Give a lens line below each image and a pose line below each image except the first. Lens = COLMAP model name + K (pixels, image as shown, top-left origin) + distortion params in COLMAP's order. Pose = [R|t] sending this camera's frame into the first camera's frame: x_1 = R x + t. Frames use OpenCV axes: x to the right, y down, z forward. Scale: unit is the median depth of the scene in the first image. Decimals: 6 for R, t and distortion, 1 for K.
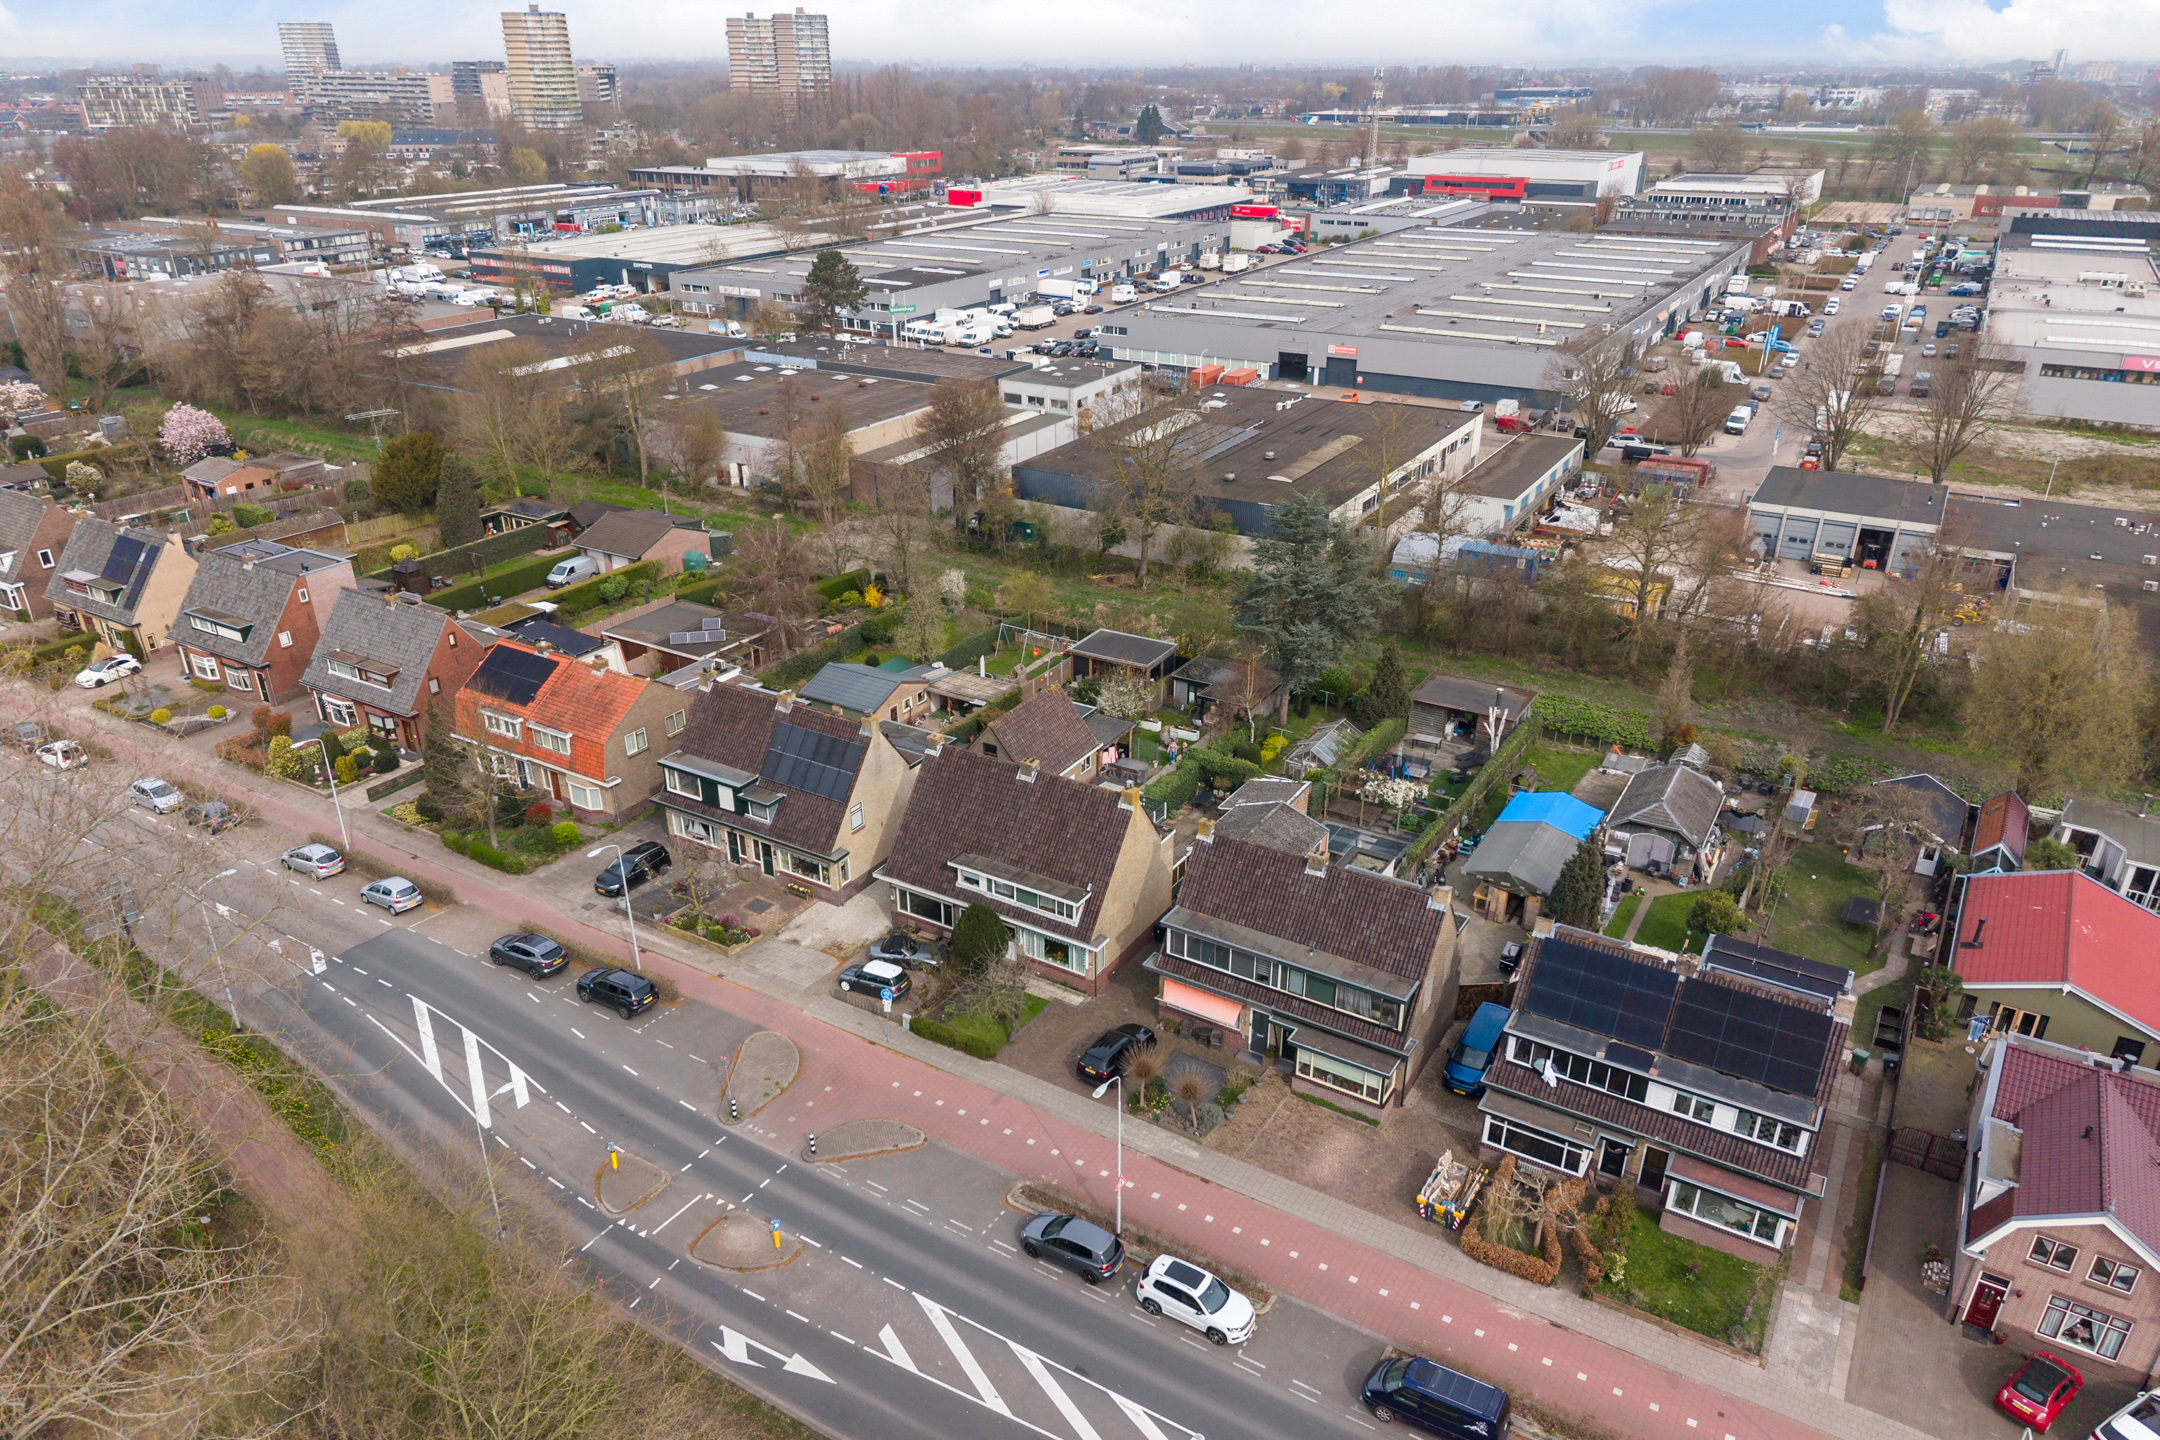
lens RADIAL K [[1450.9, 0, 1080.0], [0, 1450.9, 720.0], [0, 0, 1]] dist [0.106076, -0.152943]
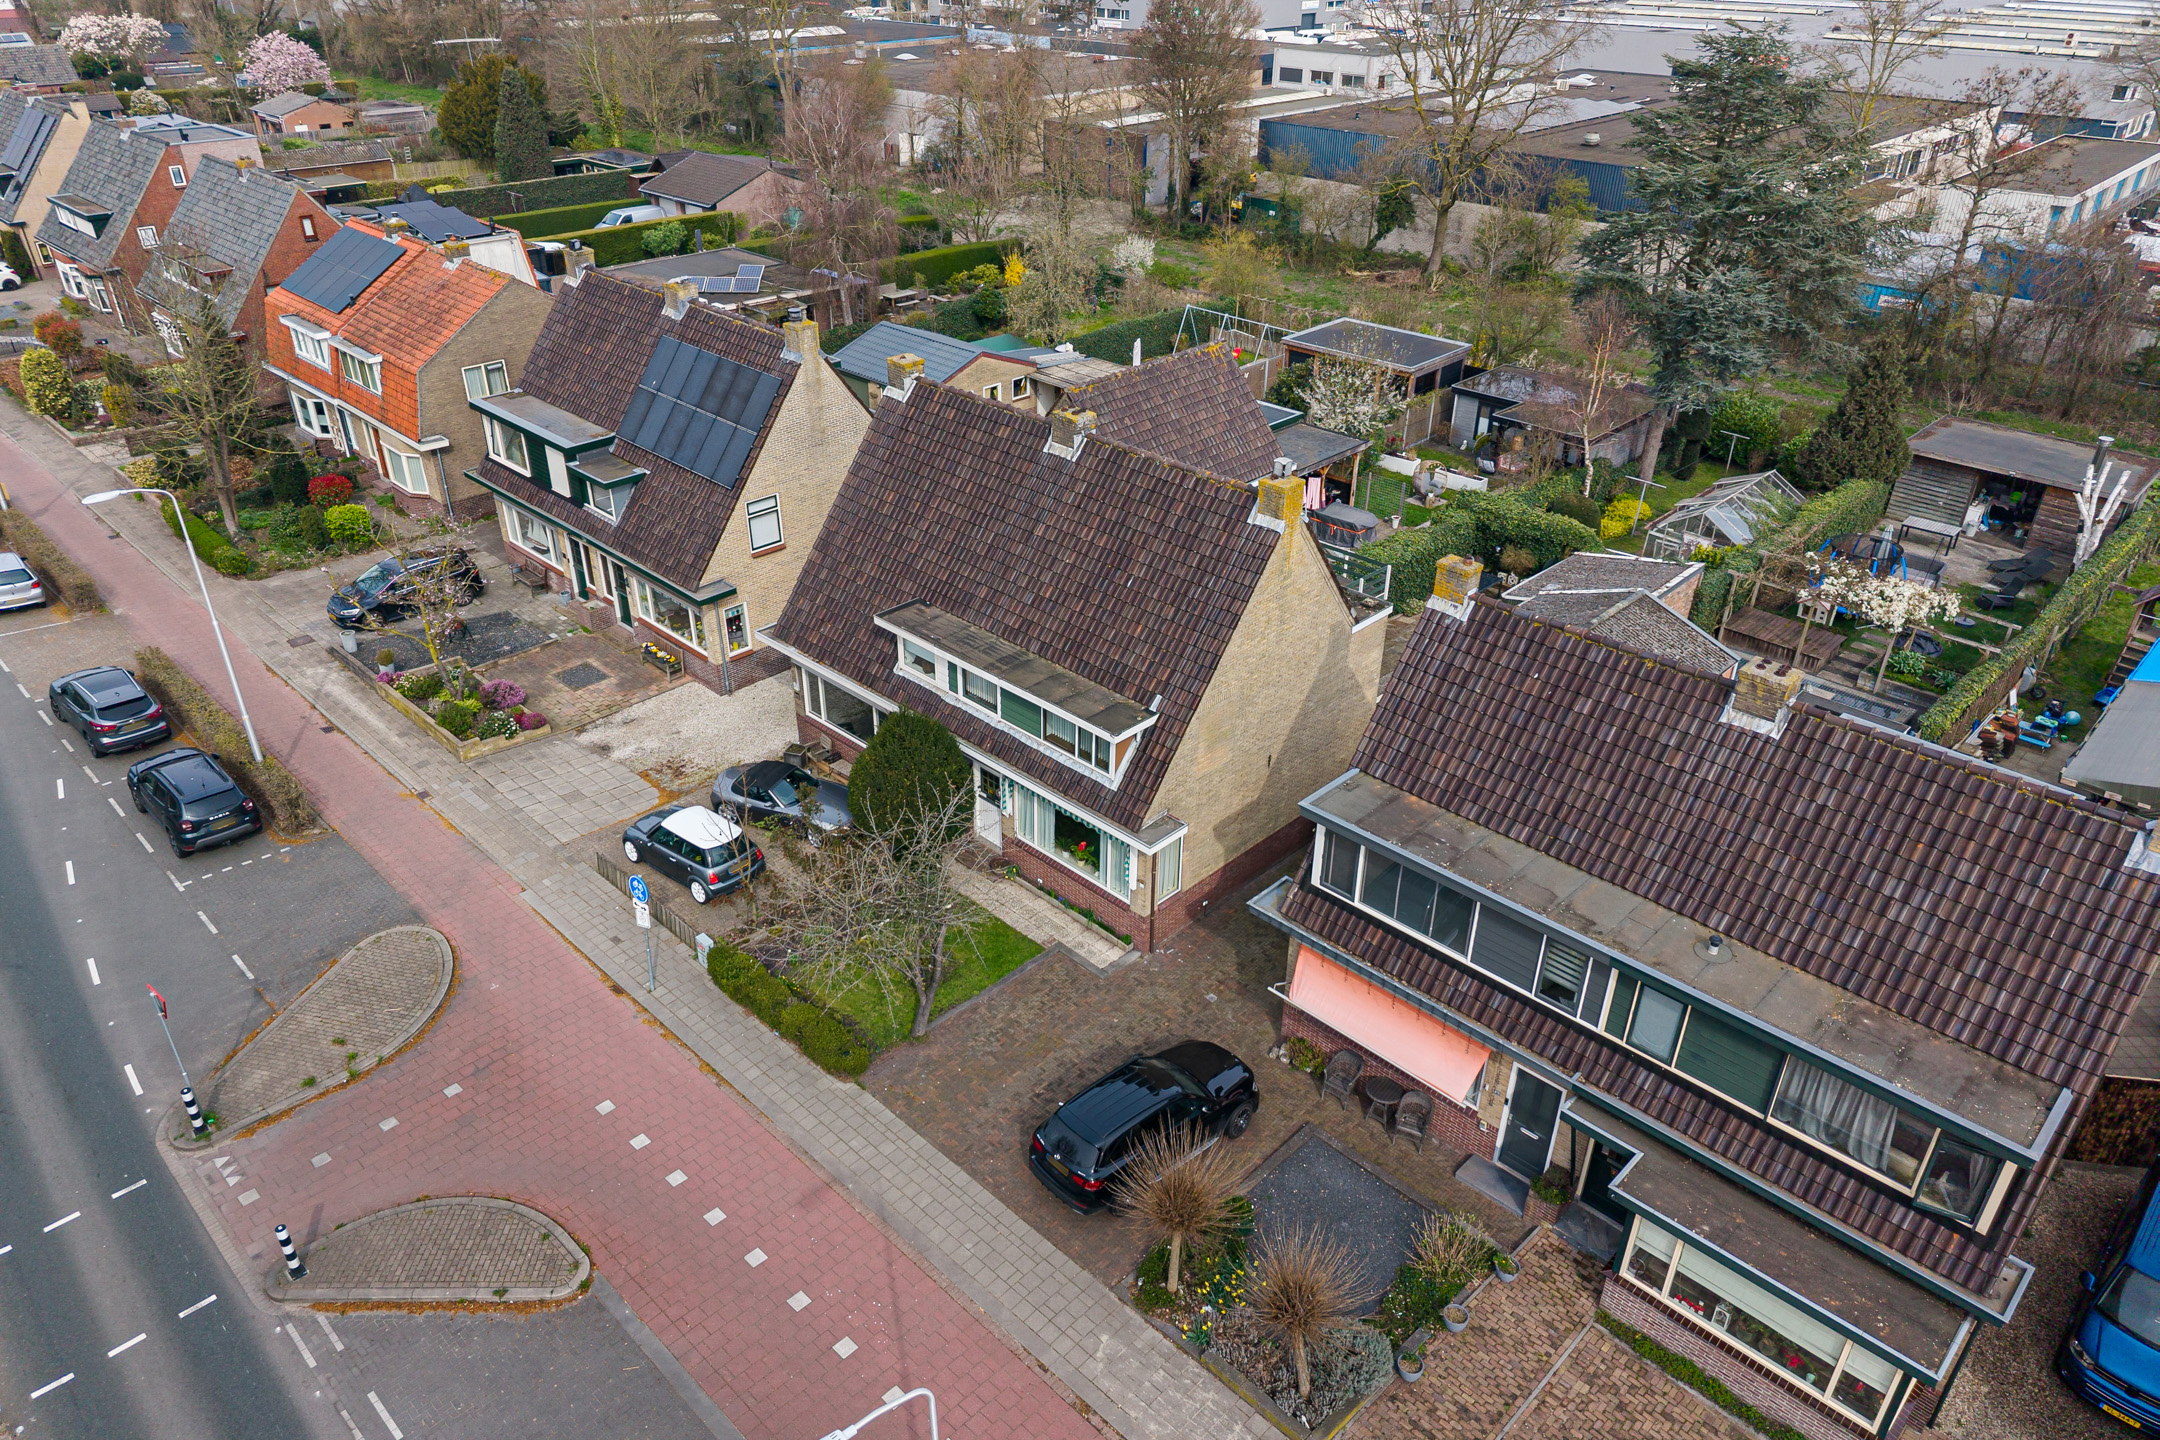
lens RADIAL K [[1443.0, 0, 1080.0], [0, 1443.0, 720.0], [0, 0, 1]] dist [0.004599, 0.002059]
pose [[0.974550, 0.118222, -0.190464, 0.057905], [-0.098953, 0.989245, 0.107716, 0.068795], [0.201150, -0.086127, 0.975767, 0.523732]]
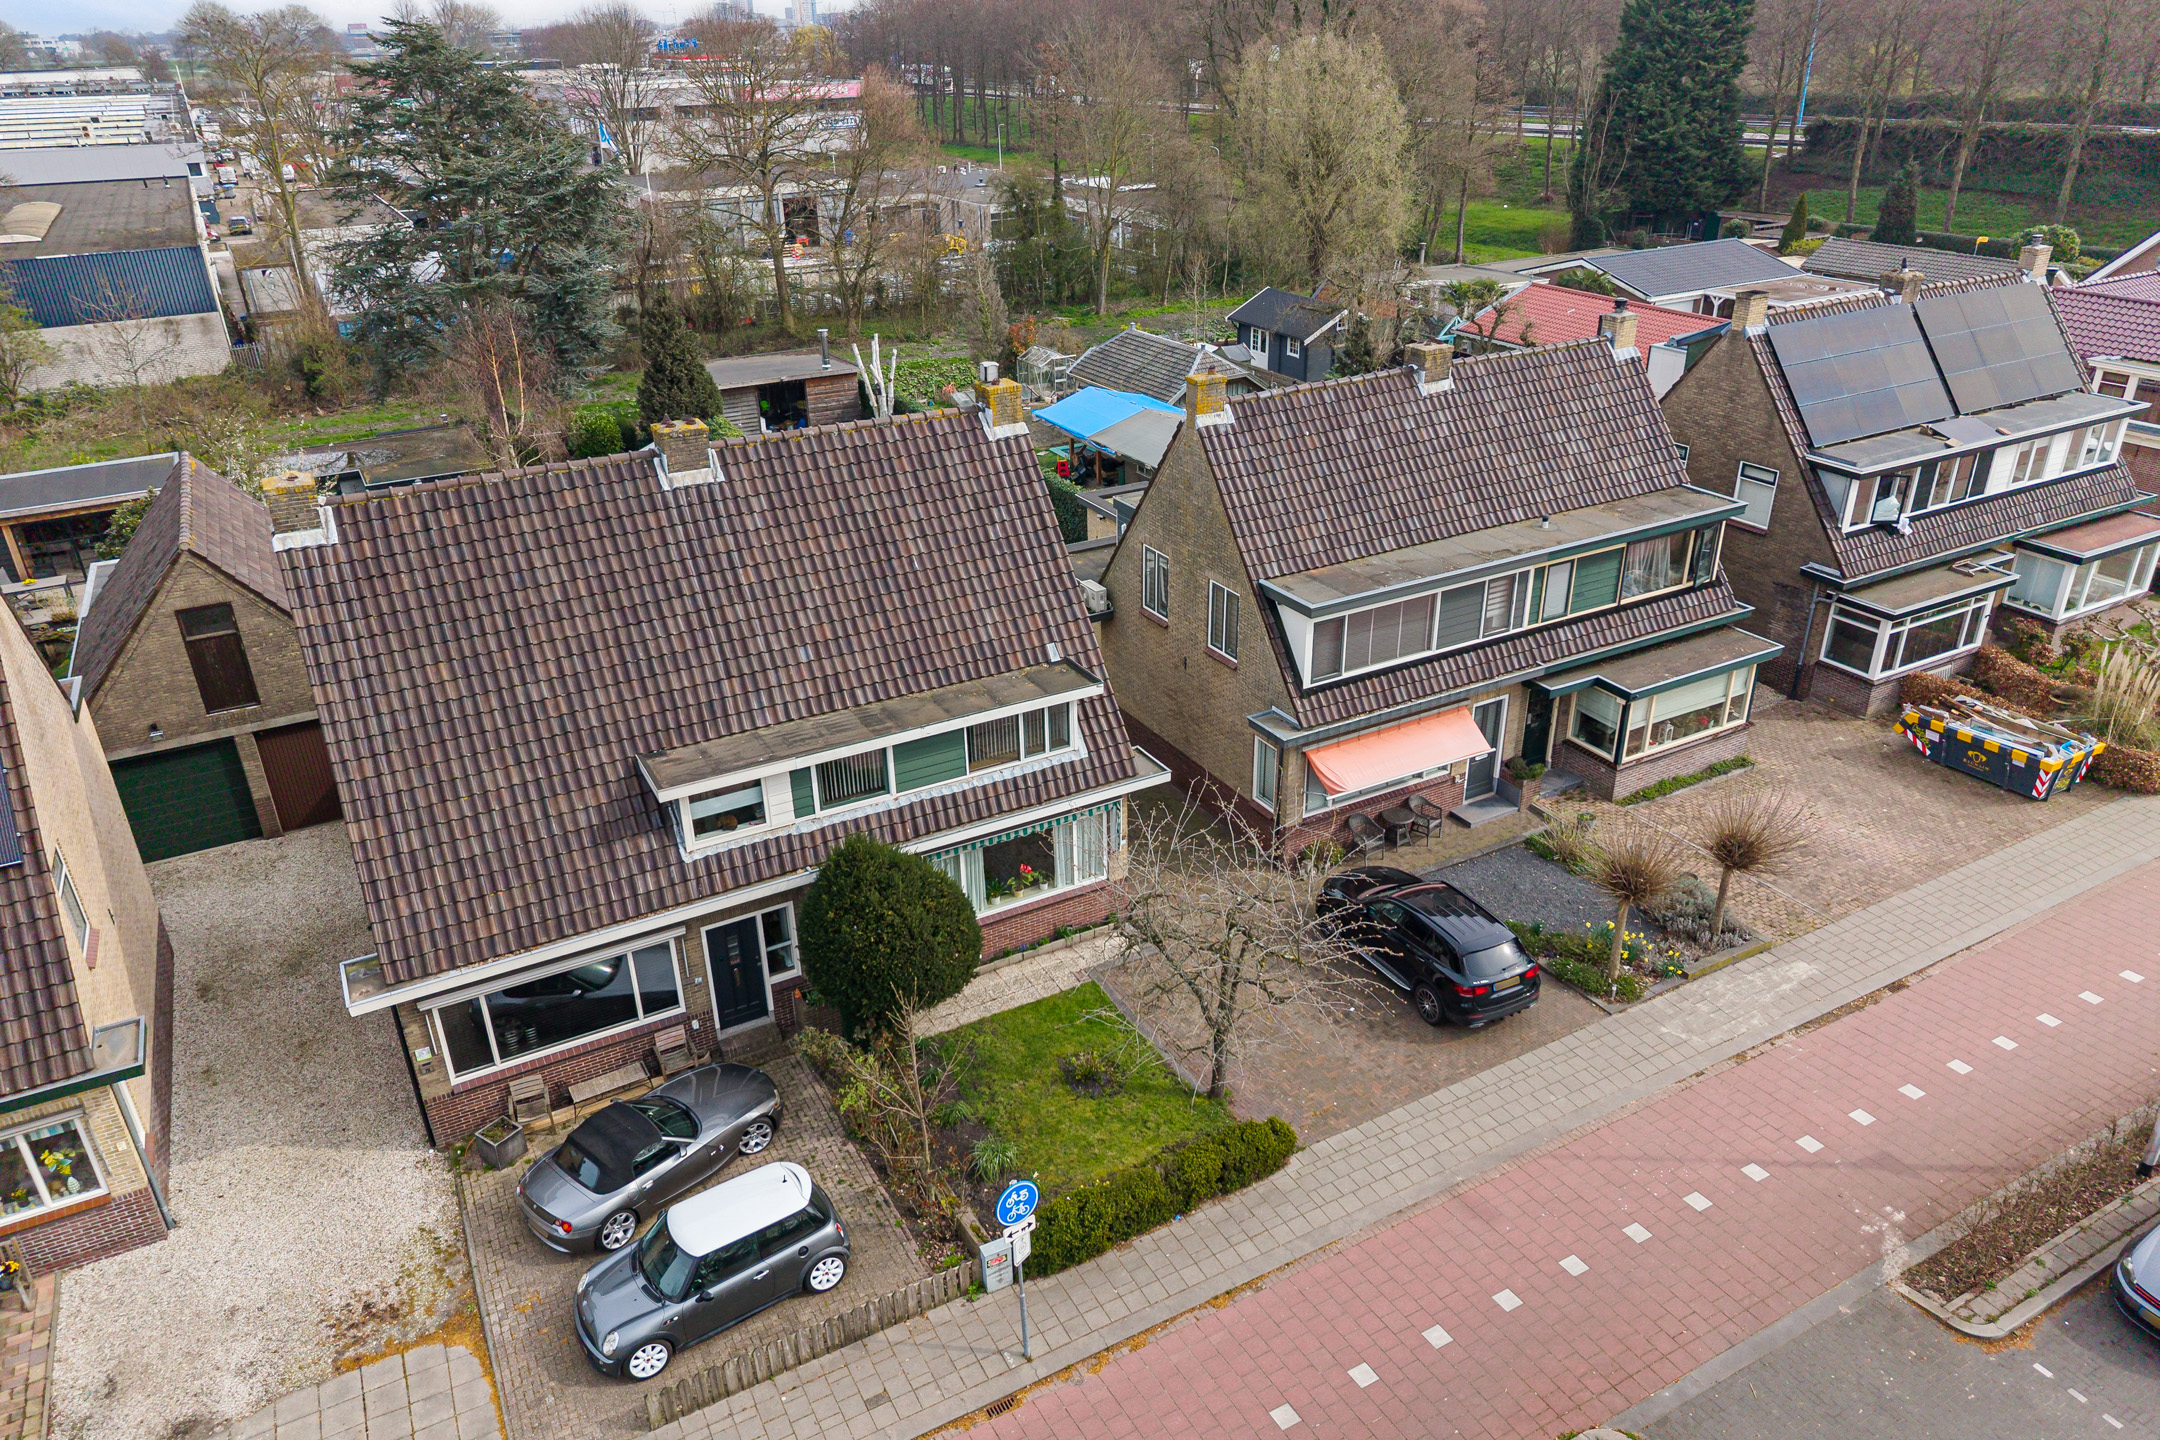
lens RADIAL K [[1450.9, 0, 1080.0], [0, 1450.9, 720.0], [0, 0, 1]] dist [0.106076, -0.152943]
pose [[0.491857, -0.383641, 0.781599, -0.254728], [0.376421, 0.903158, 0.206427, 0.050813], [-0.785101, 0.192678, 0.588635, 0.694612]]
